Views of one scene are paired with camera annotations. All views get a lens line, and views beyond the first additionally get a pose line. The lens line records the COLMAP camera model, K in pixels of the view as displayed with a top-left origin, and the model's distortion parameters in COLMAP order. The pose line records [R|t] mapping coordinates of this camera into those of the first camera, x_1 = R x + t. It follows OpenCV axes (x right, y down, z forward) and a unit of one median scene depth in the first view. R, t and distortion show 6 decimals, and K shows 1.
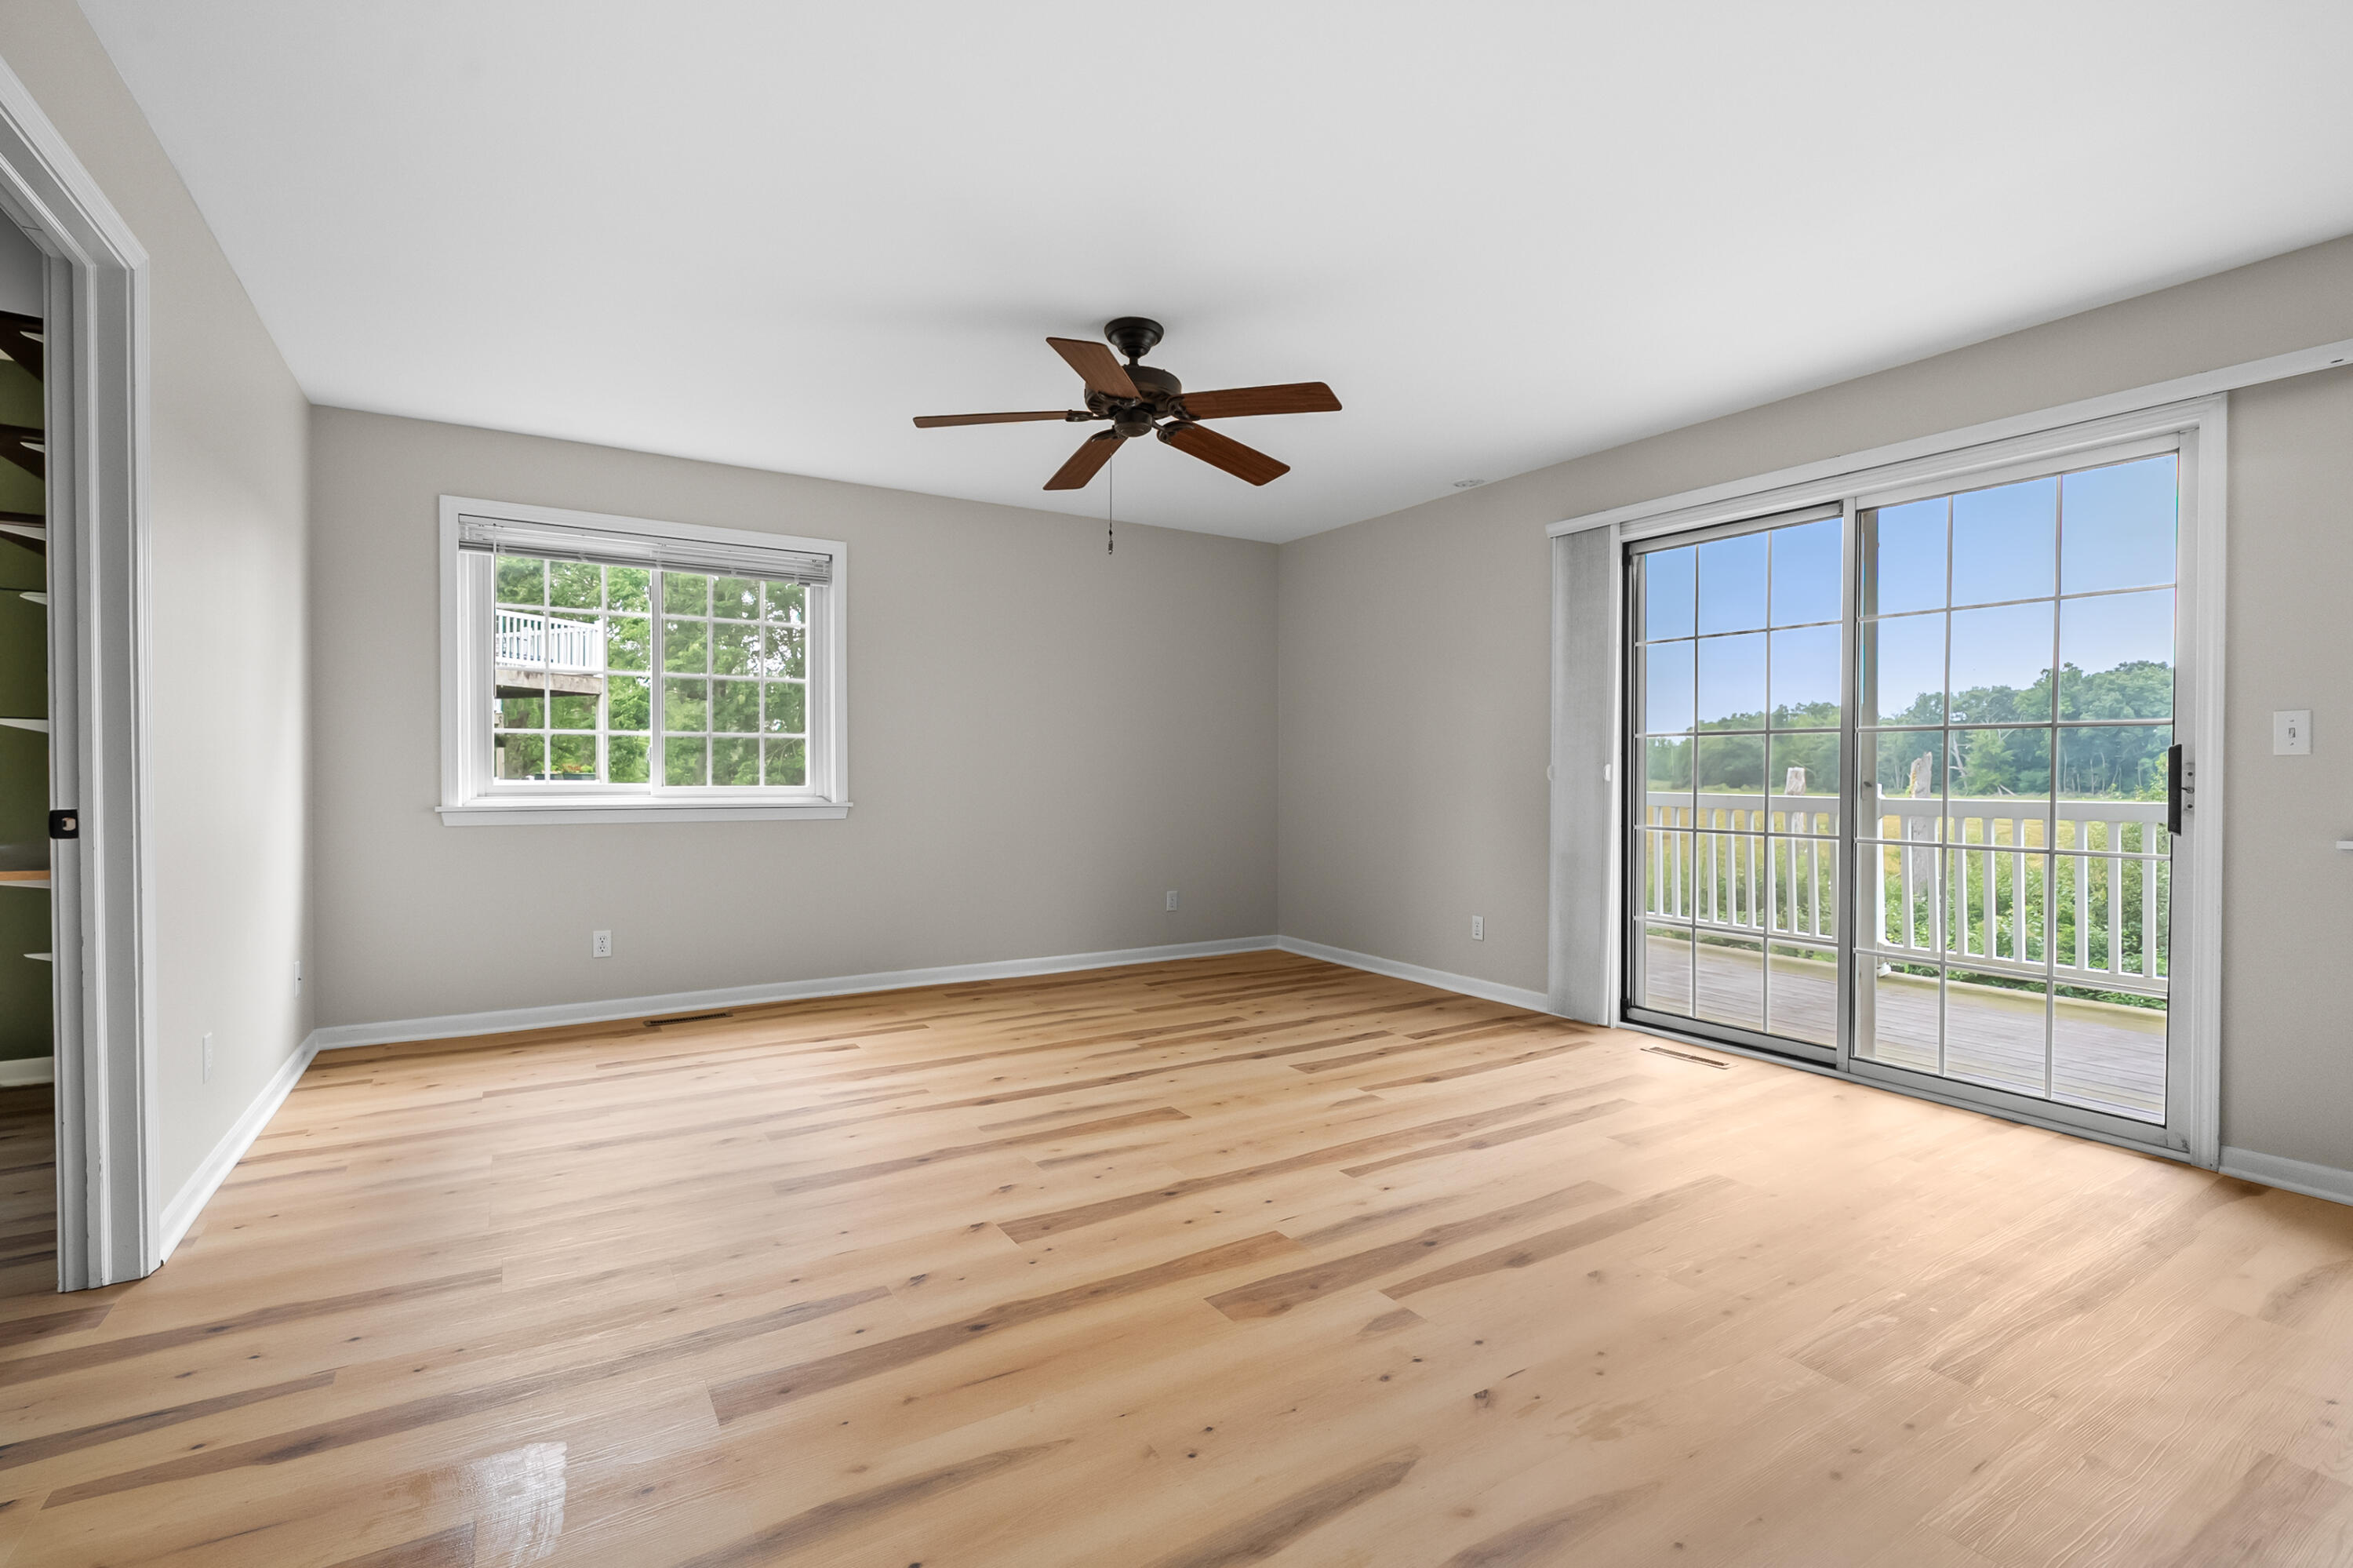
lens RADIAL K [[1061.4, 0, 1176.5], [0, 1061.4, 784.0], [0, 0, 1]] dist [-0.006672, -0.000405]
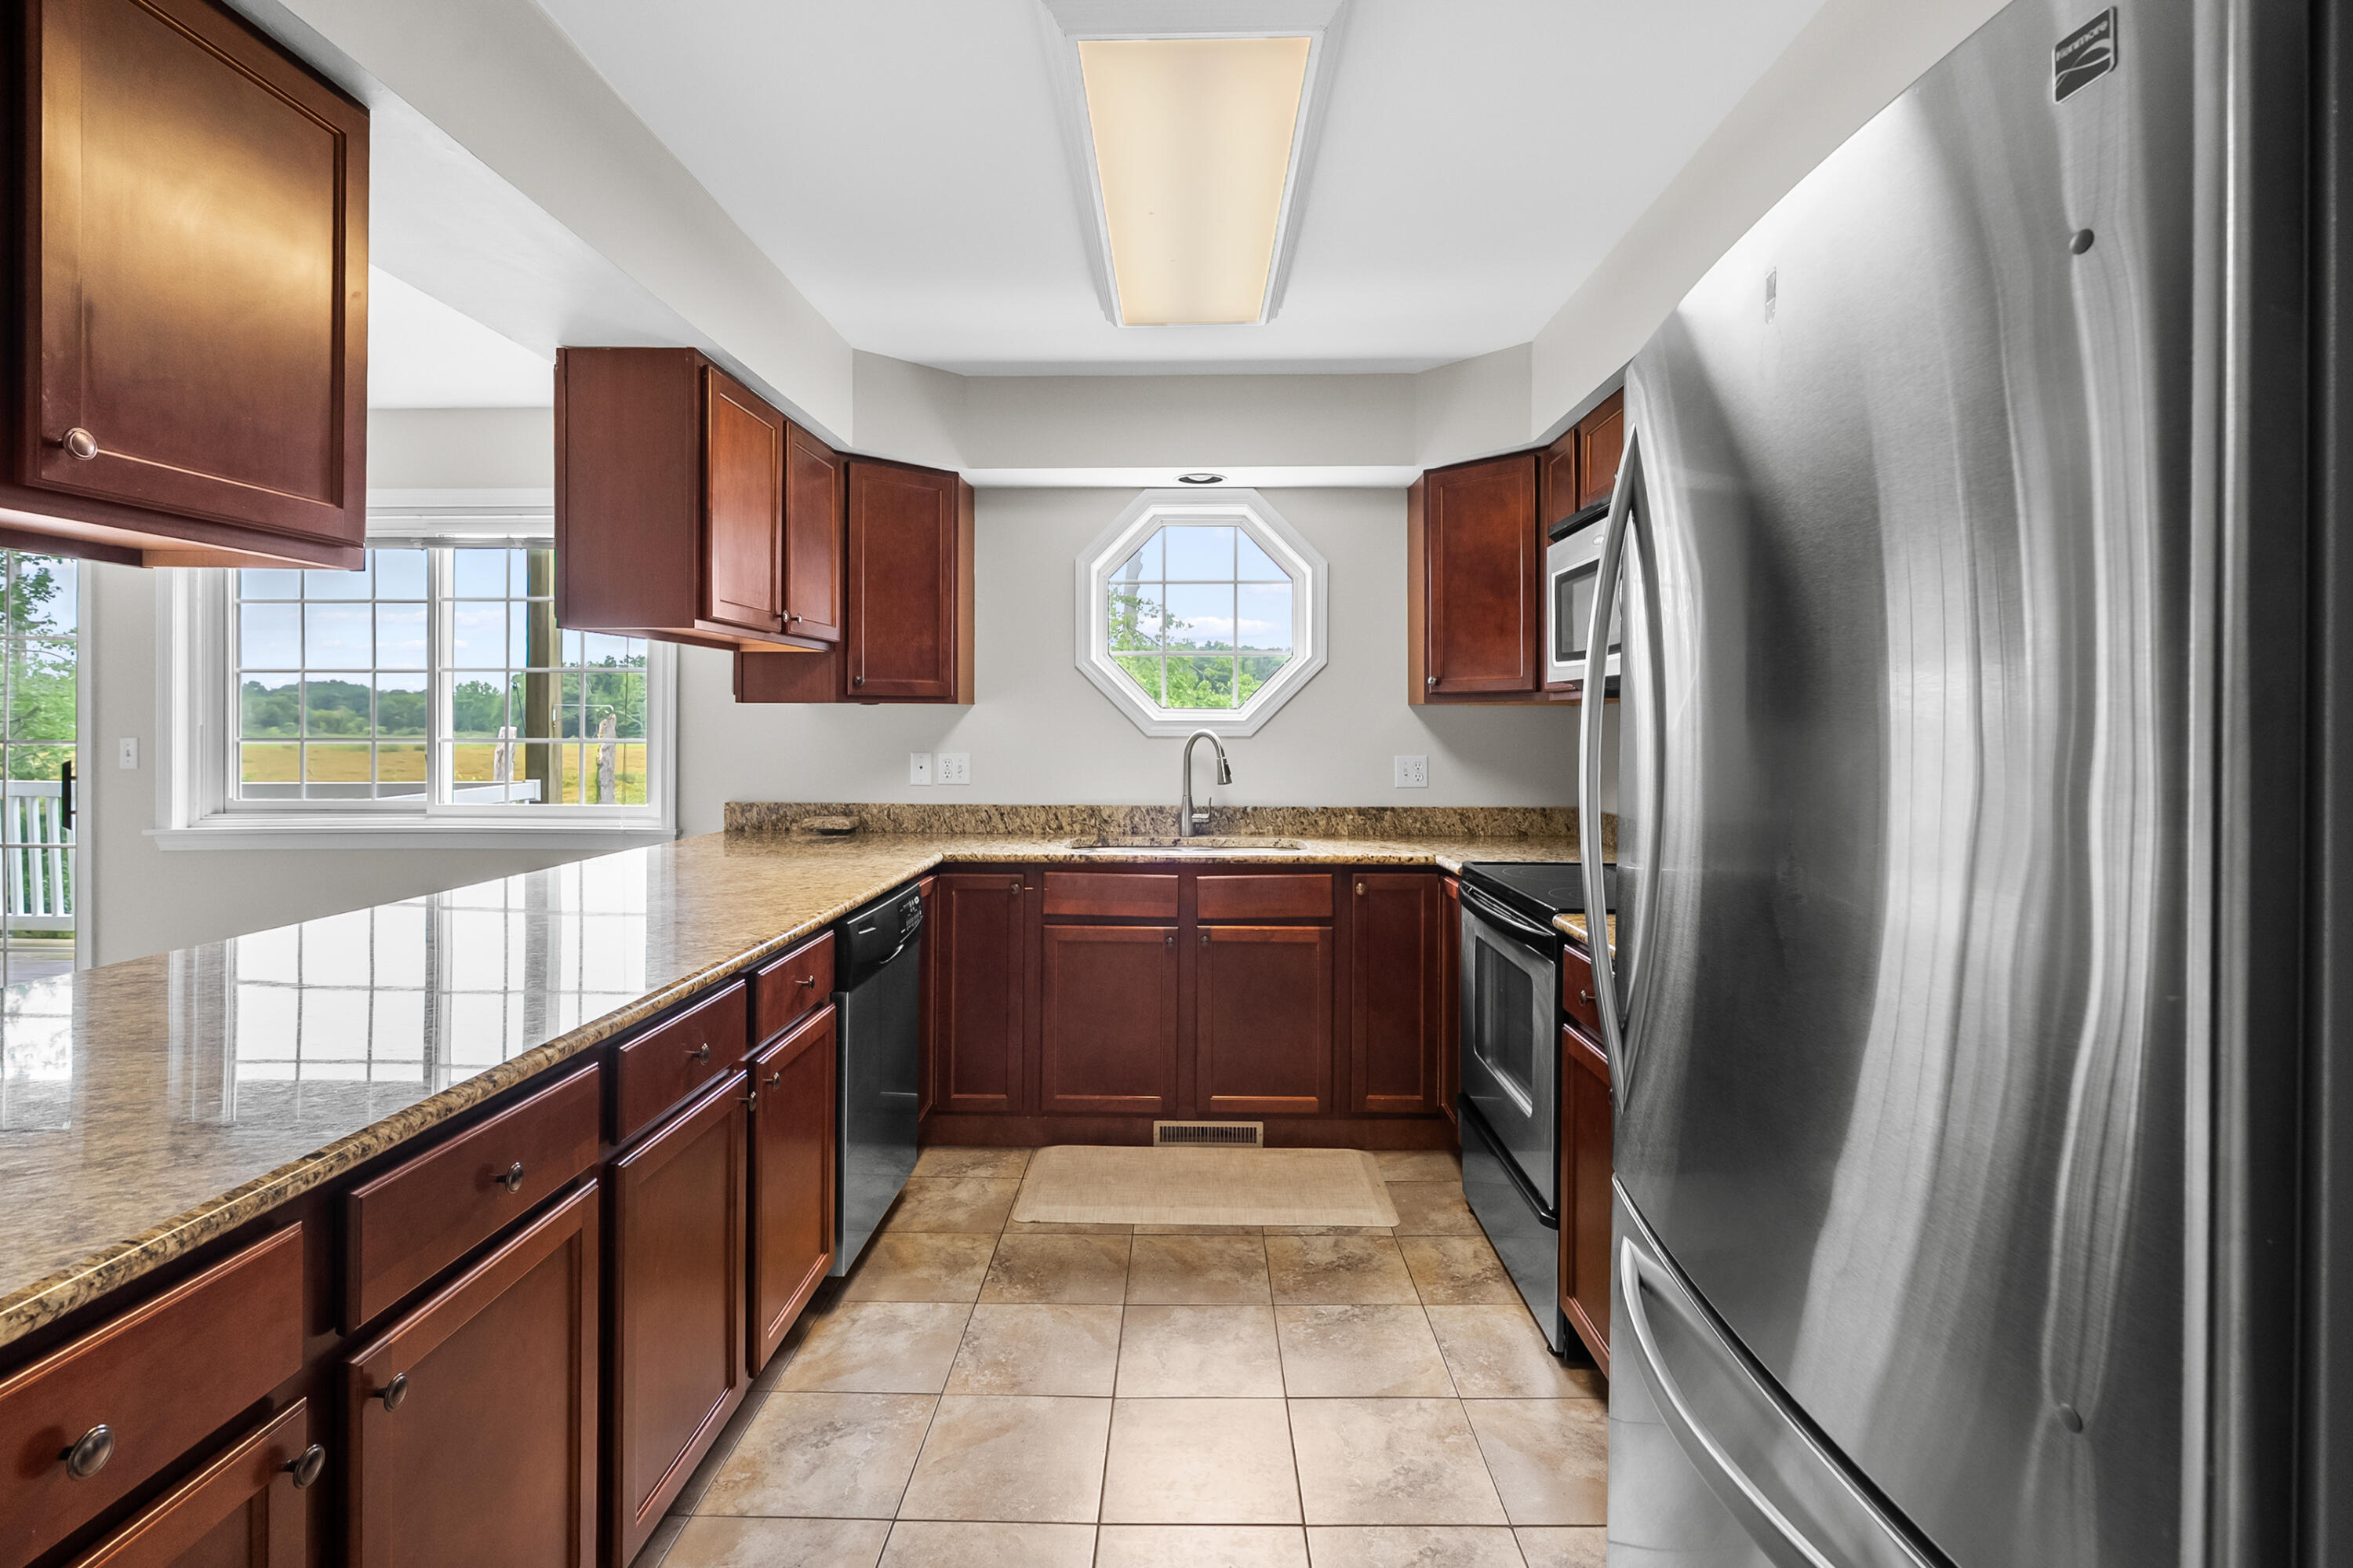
lens RADIAL K [[1080.8, 0, 1177.0], [0, 1080.8, 727.4], [0, 0, 1]] dist [-0.003326, 0.000853]
pose [[0.542412, -0.003606, 0.840105, 0.539203], [0.008029, 0.999967, -0.000891, -0.062137], [-0.840074, 0.007229, 0.542423, -0.838653]]
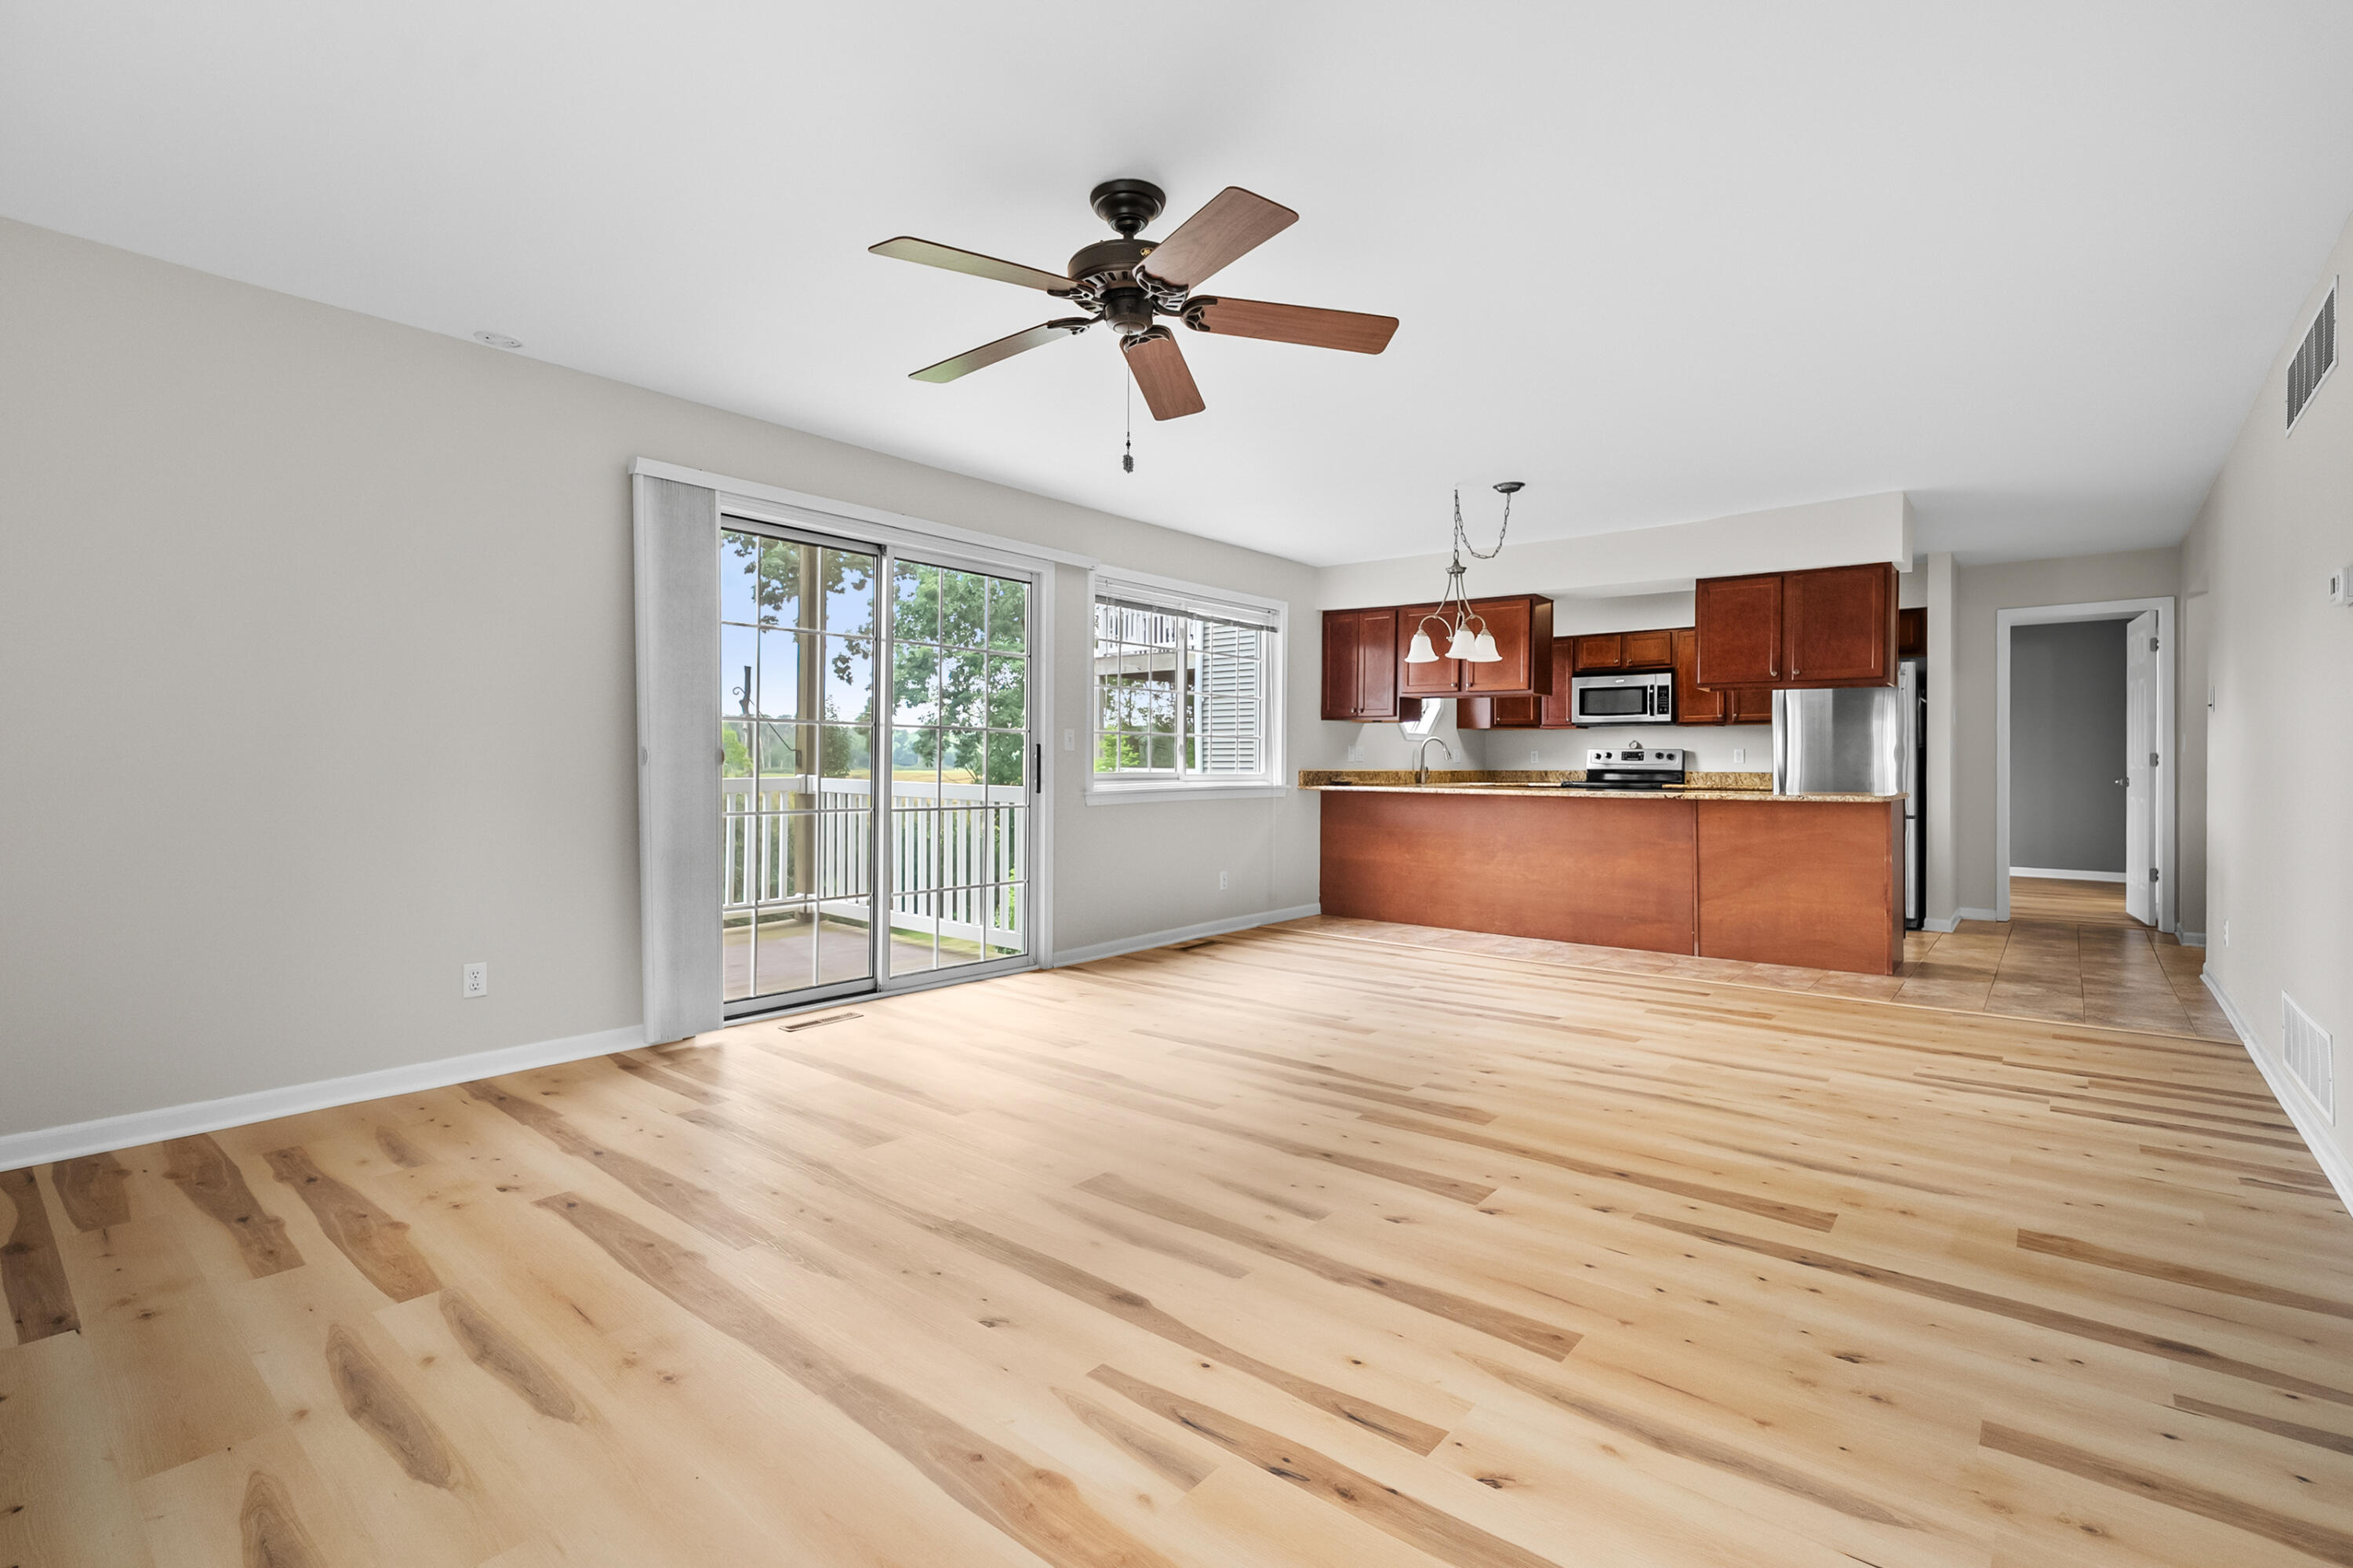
lens RADIAL K [[1076.1, 0, 1172.9], [0, 1076.1, 760.3], [0, 0, 1]] dist [-0.008120, -0.000117]
pose [[-0.314097, -0.004529, 0.949380, -0.856131], [0.002176, 0.999983, 0.005490, -0.017218], [-0.949389, 0.003790, -0.314081, 1.291429]]
